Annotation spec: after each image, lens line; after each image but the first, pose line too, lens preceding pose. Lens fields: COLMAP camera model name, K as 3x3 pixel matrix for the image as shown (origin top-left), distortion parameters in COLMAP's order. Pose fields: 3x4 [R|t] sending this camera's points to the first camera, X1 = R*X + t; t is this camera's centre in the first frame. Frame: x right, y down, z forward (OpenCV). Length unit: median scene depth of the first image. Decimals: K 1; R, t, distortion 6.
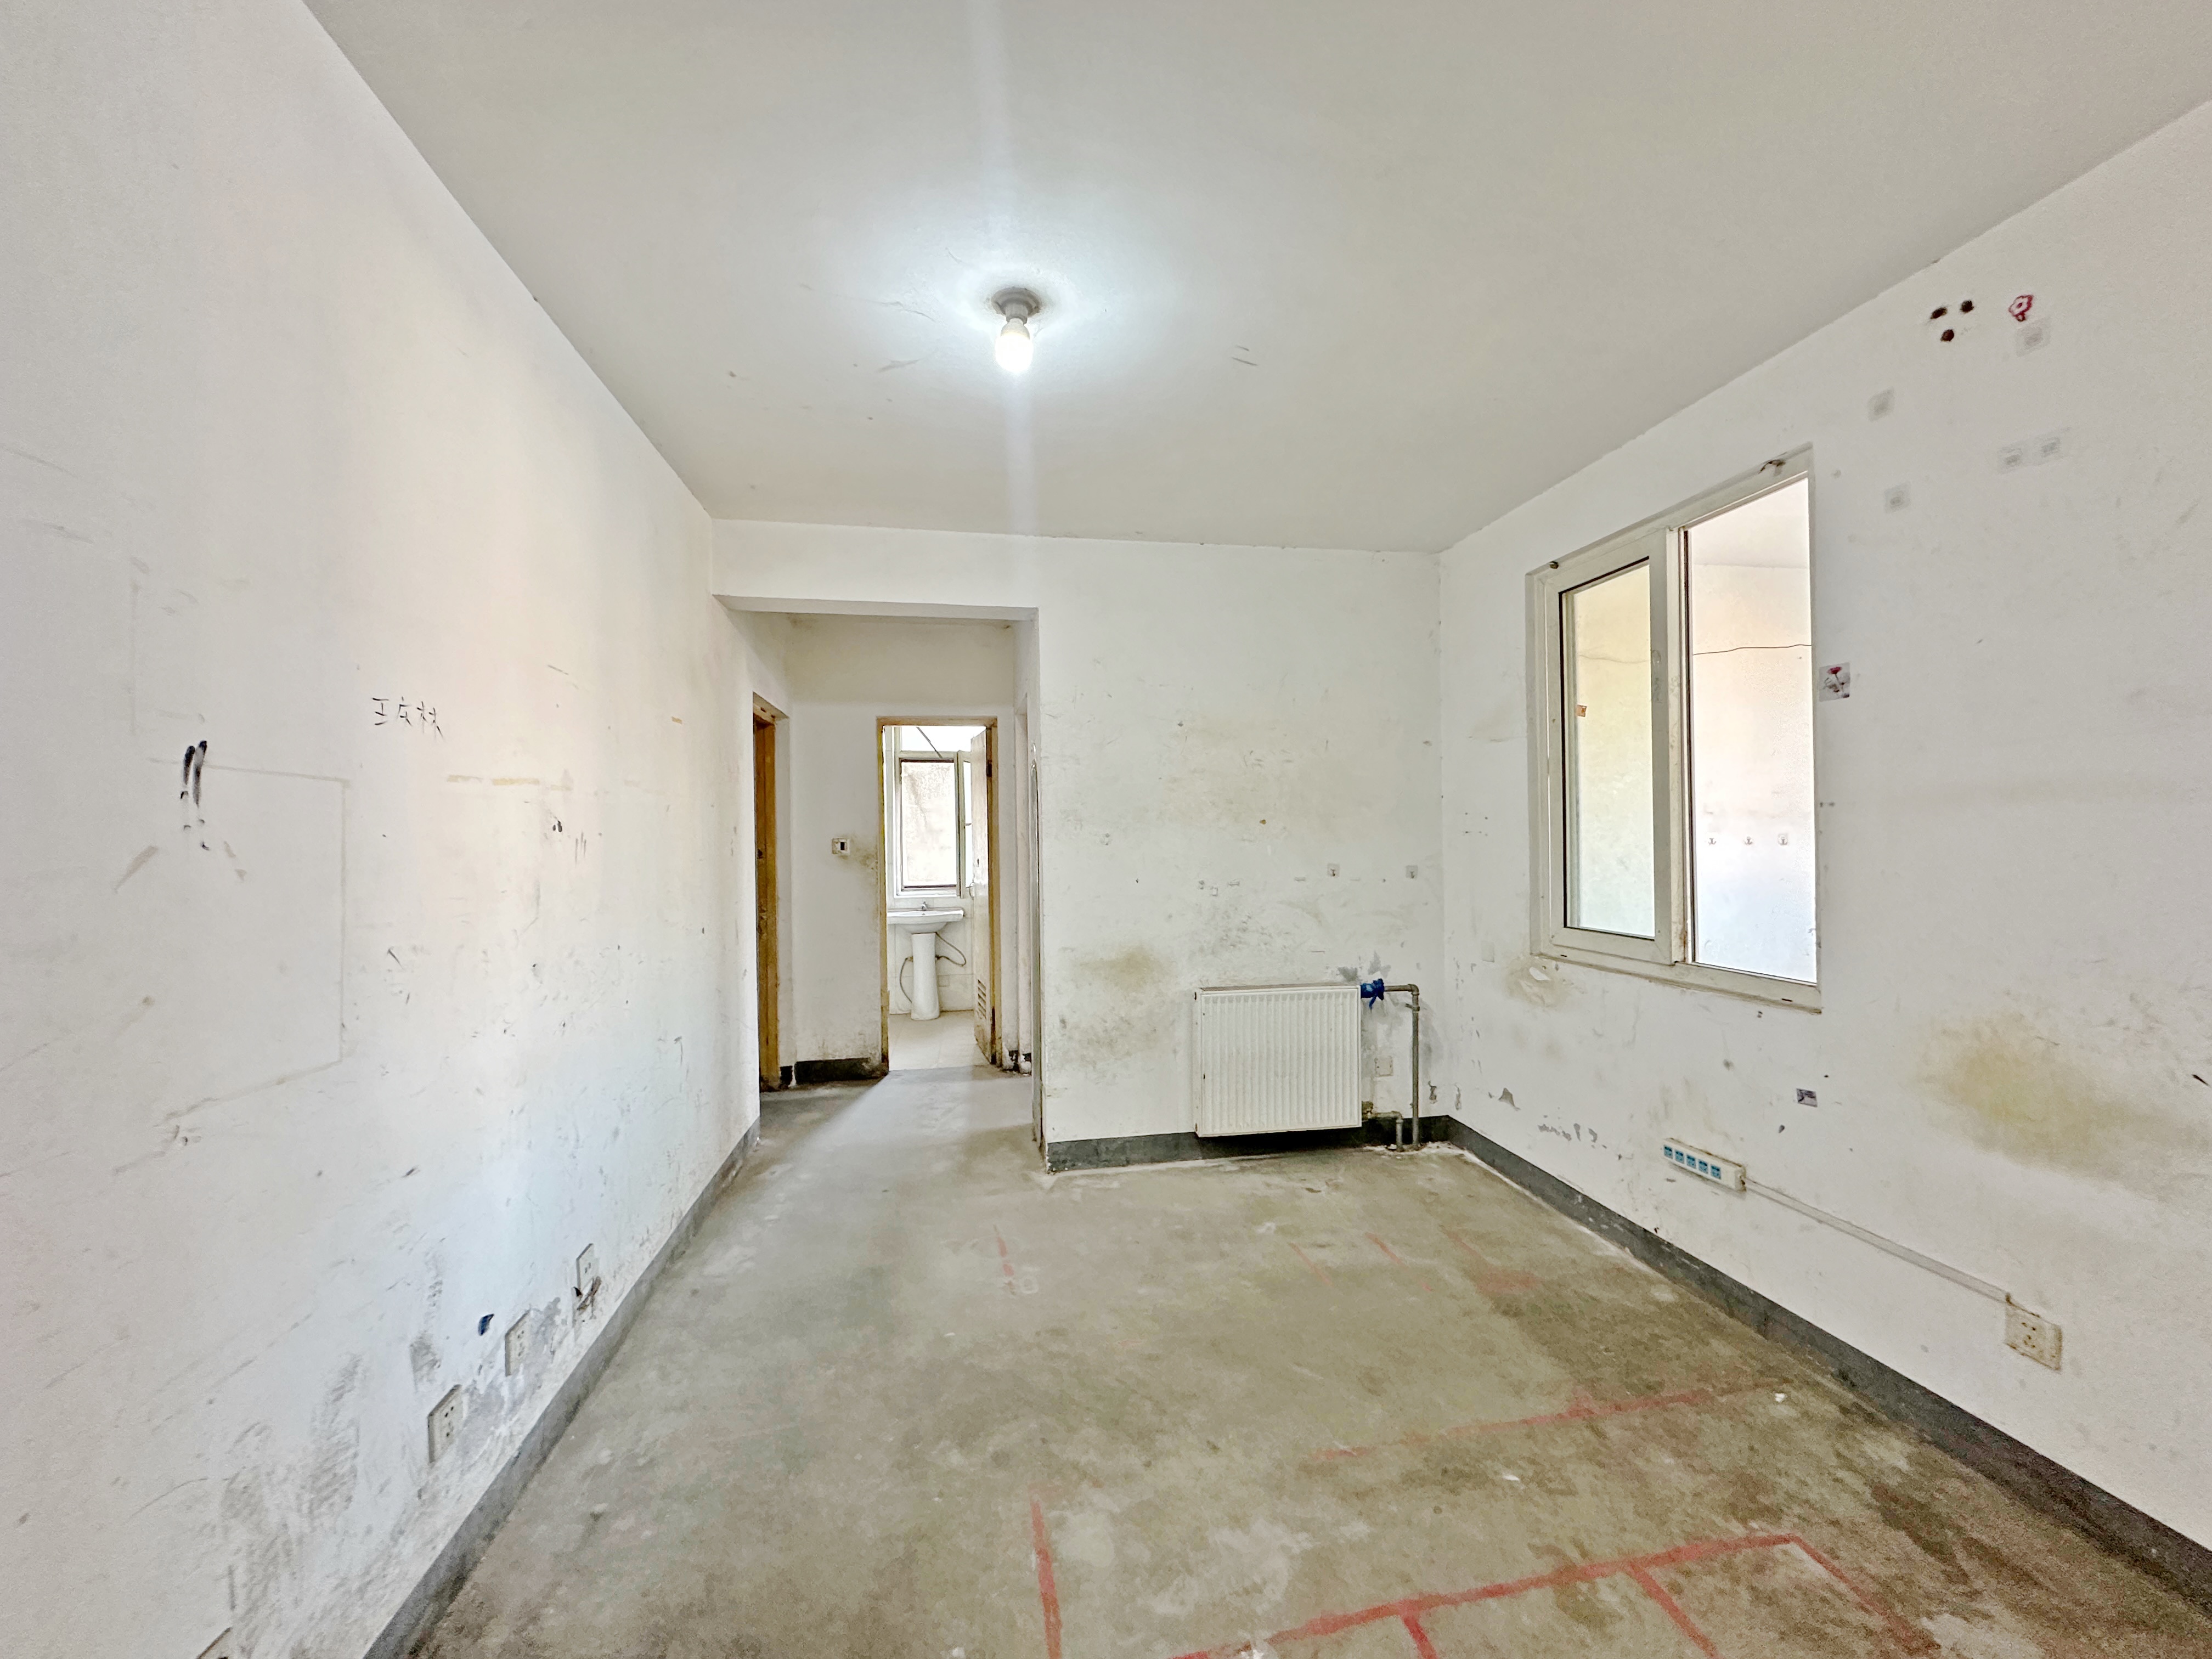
lens RADIAL K [[881.5, 0, 1106.5], [0, 881.5, 836.0], [0, 0, 1]] dist [0.003367, 0.000190]
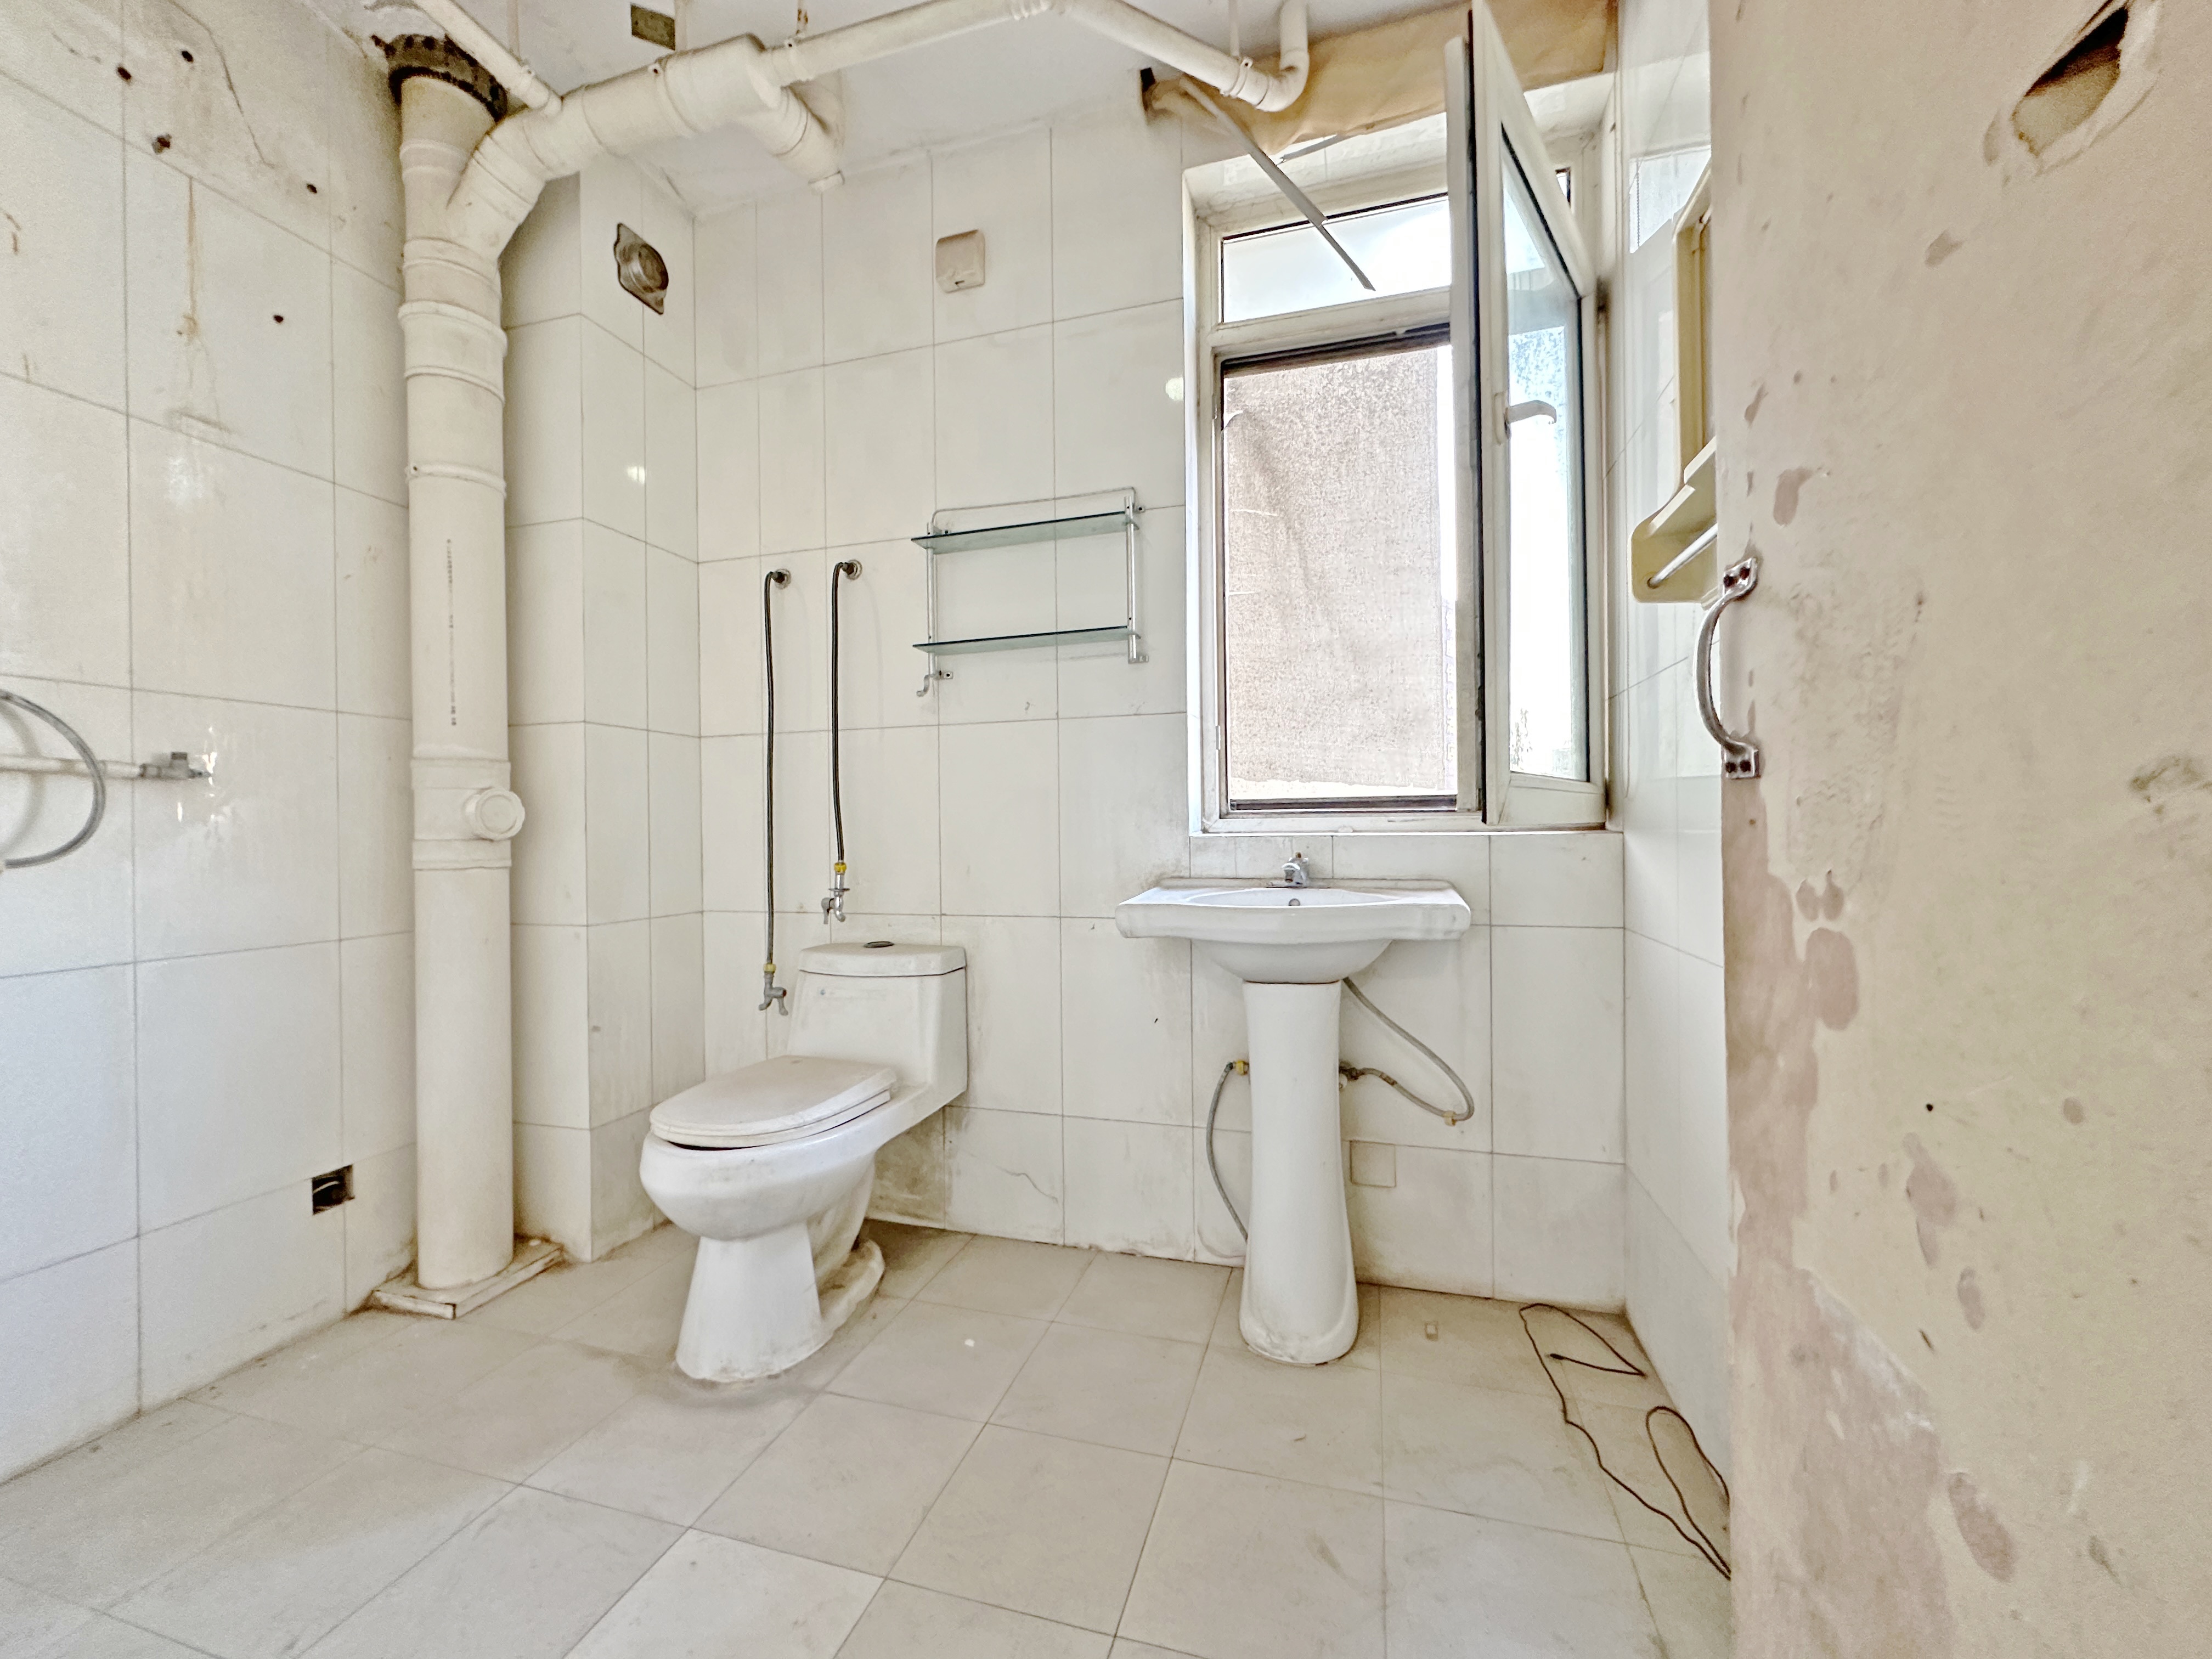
lens RADIAL K [[881.5, 0, 1099.0], [0, 881.5, 826.3], [0, 0, 1]] dist [0.003367, 0.000190]
pose [[0.905392, 0.008727, -0.424488, -0.148726], [-0.003983, 0.999919, 0.012062, 0.063061], [0.424559, -0.009230, 0.905353, 0.736467]]
